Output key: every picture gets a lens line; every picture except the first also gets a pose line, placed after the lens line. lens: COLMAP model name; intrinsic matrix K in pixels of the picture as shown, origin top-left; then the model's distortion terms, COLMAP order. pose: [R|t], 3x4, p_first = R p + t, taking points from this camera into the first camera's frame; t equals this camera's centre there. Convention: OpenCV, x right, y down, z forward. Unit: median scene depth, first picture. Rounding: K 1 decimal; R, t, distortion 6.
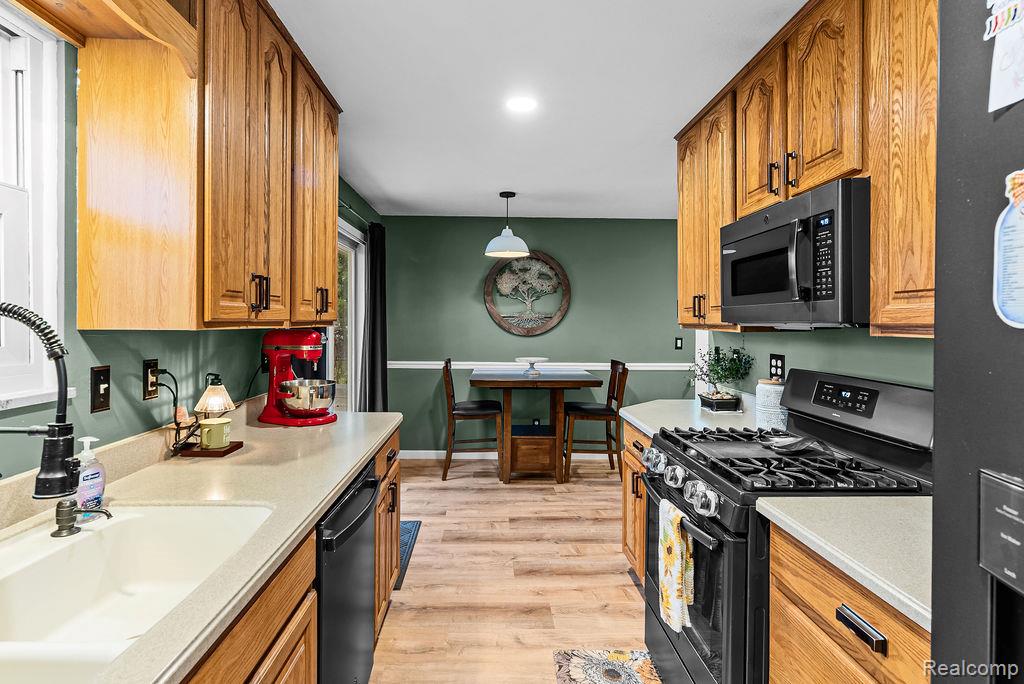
lens RADIAL K [[510.6, 0, 487.1], [0, 510.6, 322.6], [0, 0, 1]] dist [-0.003255, -0.000016]
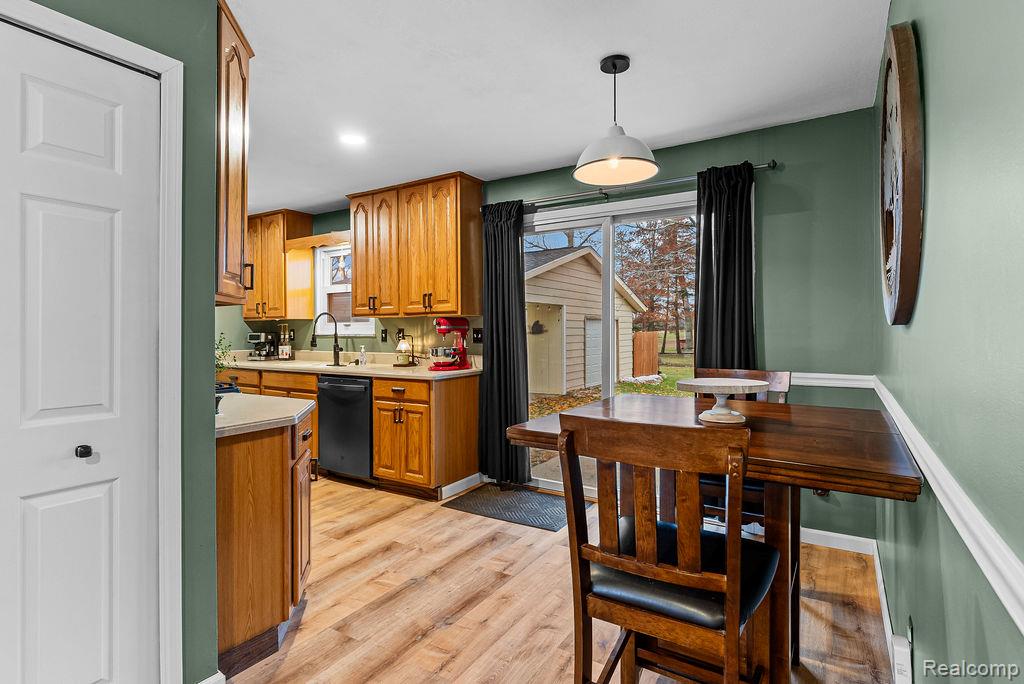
lens RADIAL K [[510.6, 0, 510.6], [0, 510.6, 332.3], [0, 0, 1]] dist [-0.003255, -0.000016]
pose [[-0.536508, 0.000484, -0.843895, 1.322844], [0.000681, 1.000000, 0.000141, 0.087545], [0.843895, -0.000499, -0.536508, 2.839929]]
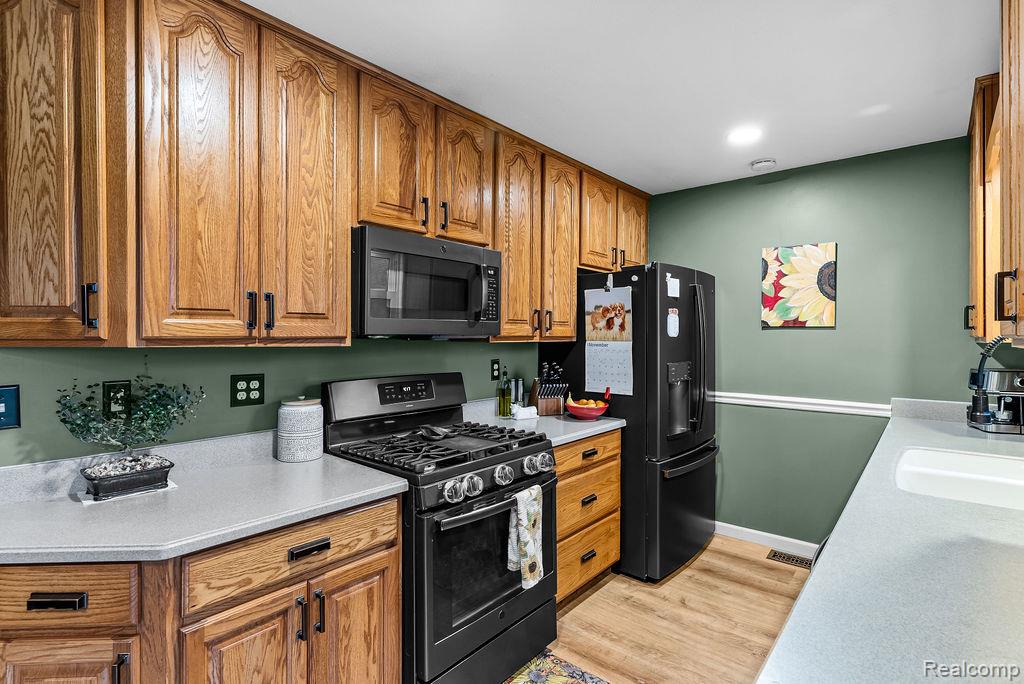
lens RADIAL K [[510.6, 0, 508.9], [0, 510.6, 336.5], [0, 0, 1]] dist [-0.003255, -0.000016]
pose [[-0.765500, -0.011074, 0.643341, -0.354032], [-0.007014, 0.999936, 0.008866, -0.009042], [-0.643398, 0.002275, -0.765528, 1.862358]]
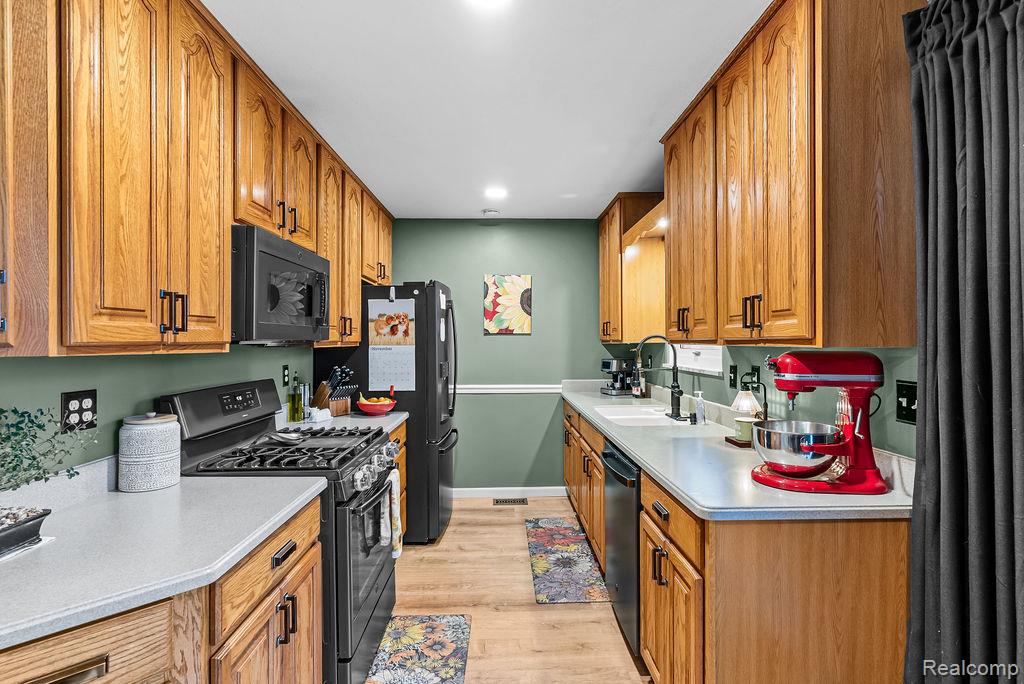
lens RADIAL K [[490.2, 0, 510.9], [0, 490.2, 345.1], [0, 0, 1]] dist [-0.002279, 0.000618]
pose [[-0.999827, -0.000667, -0.018603, 0.064413], [-0.000847, 0.999953, 0.009649, -0.000494], [0.018596, 0.009663, -0.999780, 2.230785]]
